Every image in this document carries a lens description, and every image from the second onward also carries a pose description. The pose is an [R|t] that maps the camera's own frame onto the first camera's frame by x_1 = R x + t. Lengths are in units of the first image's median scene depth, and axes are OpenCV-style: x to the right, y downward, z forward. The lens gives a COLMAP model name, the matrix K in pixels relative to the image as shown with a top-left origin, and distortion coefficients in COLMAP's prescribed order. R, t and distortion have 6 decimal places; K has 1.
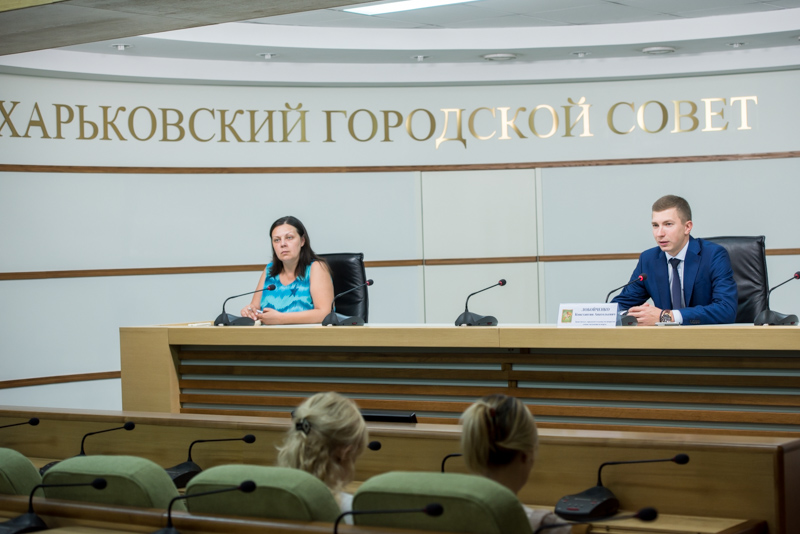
lens RADIAL K [[1743.1, 0, 400.0], [0, 1743.1, 267.0], [0, 0, 1]] dist [0.048816, 0.273024]
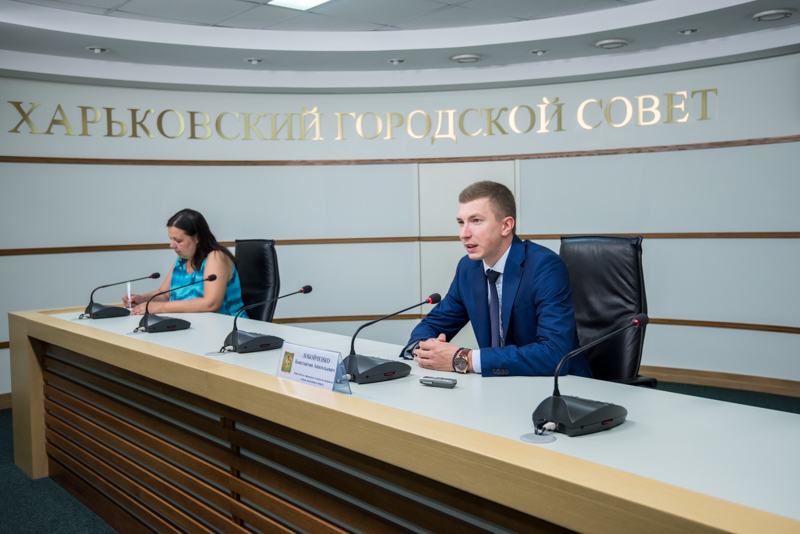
lens RADIAL K [[816.0, 0, 400.8], [0, 816.0, 250.1], [0, 0, 1]] dist [0.085975, 0.000007]
pose [[0.973012, 0.015463, -0.230236, 0.187760], [-0.006884, 0.999253, 0.038017, -0.023664], [0.230652, -0.035406, 0.972392, 0.641559]]
